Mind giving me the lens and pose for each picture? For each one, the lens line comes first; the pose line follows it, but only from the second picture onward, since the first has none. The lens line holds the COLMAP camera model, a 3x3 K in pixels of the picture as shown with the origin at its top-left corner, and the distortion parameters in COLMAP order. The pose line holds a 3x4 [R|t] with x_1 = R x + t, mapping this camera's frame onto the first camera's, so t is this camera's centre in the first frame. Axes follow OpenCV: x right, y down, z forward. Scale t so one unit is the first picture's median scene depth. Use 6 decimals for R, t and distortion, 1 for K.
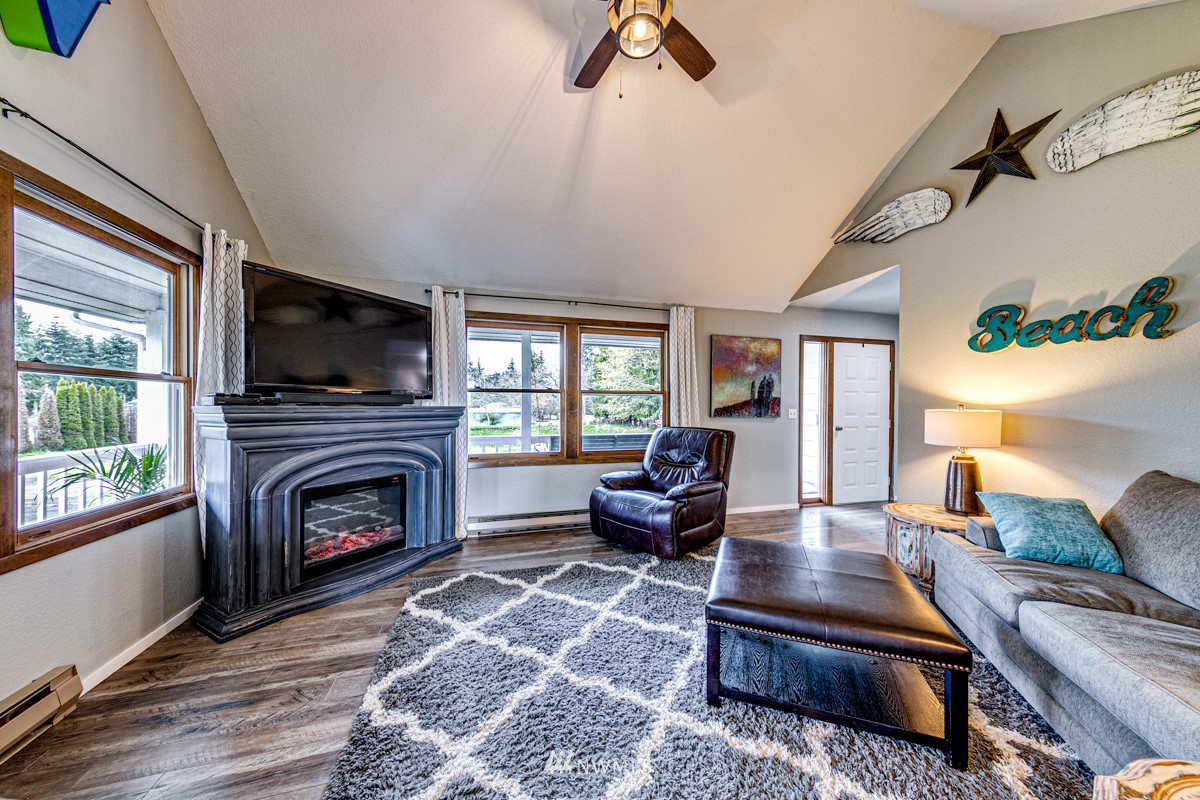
lens RADIAL K [[390.6, 0, 597.5], [0, 390.6, 403.0], [0, 0, 1]] dist [0.000417, -0.000029]
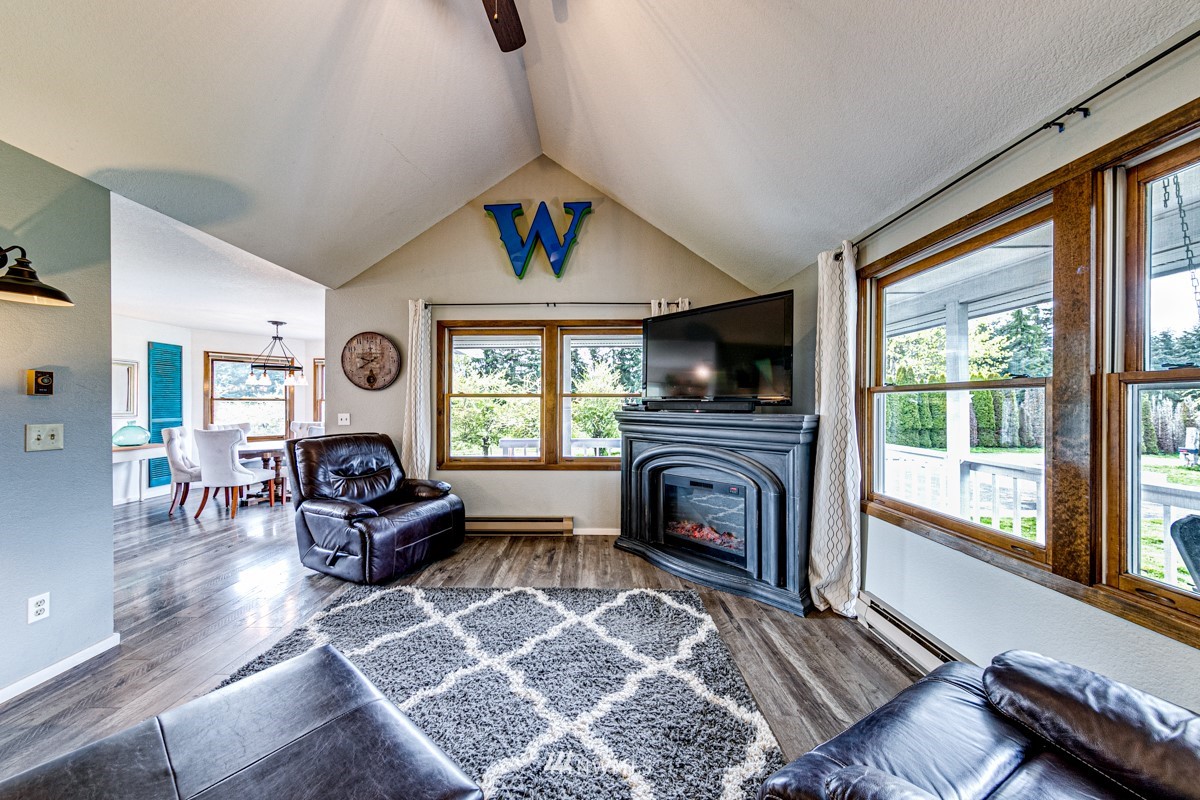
lens RADIAL K [[405.8, 0, 599.6], [0, 405.8, 402.6], [0, 0, 1]] dist [0.001716, 0.000151]
pose [[-0.275577, -0.007272, -0.961251, 0.681646], [-0.003362, 0.999973, -0.006601, -0.006427], [0.961273, 0.001413, -0.275594, 1.265931]]
